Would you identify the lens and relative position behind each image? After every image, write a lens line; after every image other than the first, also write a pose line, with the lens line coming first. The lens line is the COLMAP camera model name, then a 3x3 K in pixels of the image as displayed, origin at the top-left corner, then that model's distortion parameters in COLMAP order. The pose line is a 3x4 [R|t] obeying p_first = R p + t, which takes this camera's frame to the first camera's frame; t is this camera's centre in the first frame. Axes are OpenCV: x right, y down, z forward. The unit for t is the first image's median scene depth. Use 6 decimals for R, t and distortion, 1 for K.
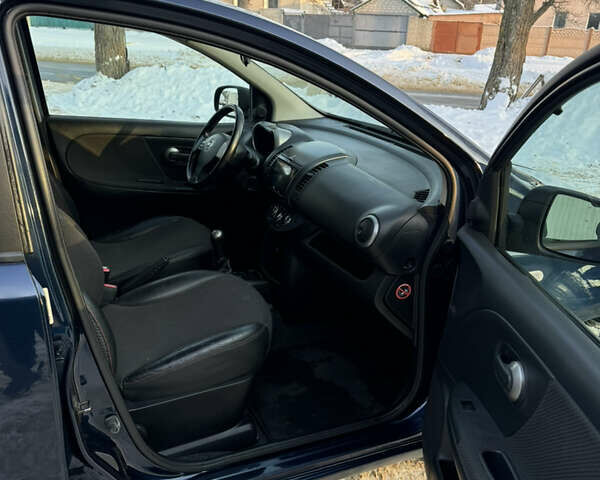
lens RADIAL K [[559.0, 0, 306.0], [0, 559.0, 242.6], [0, 0, 1]] dist [0.133340, -0.258436]
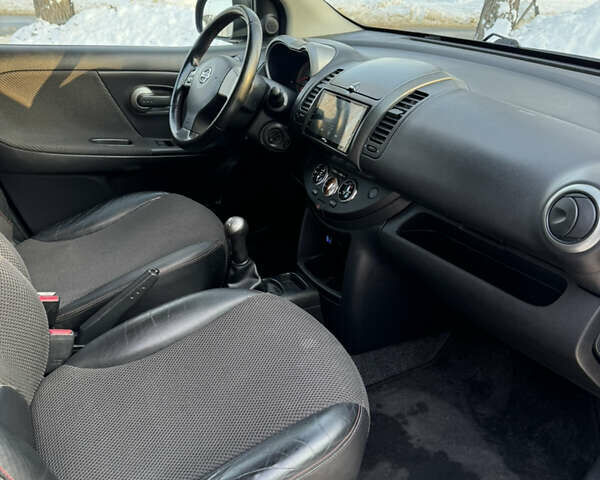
lens RADIAL K [[559.0, 0, 306.0], [0, 559.0, 242.6], [0, 0, 1]] dist [0.133340, -0.258436]
pose [[0.996494, -0.066280, 0.051059, -0.103210], [0.061713, 0.994352, 0.086347, -0.038370], [-0.056494, -0.082893, 0.994956, 0.355731]]
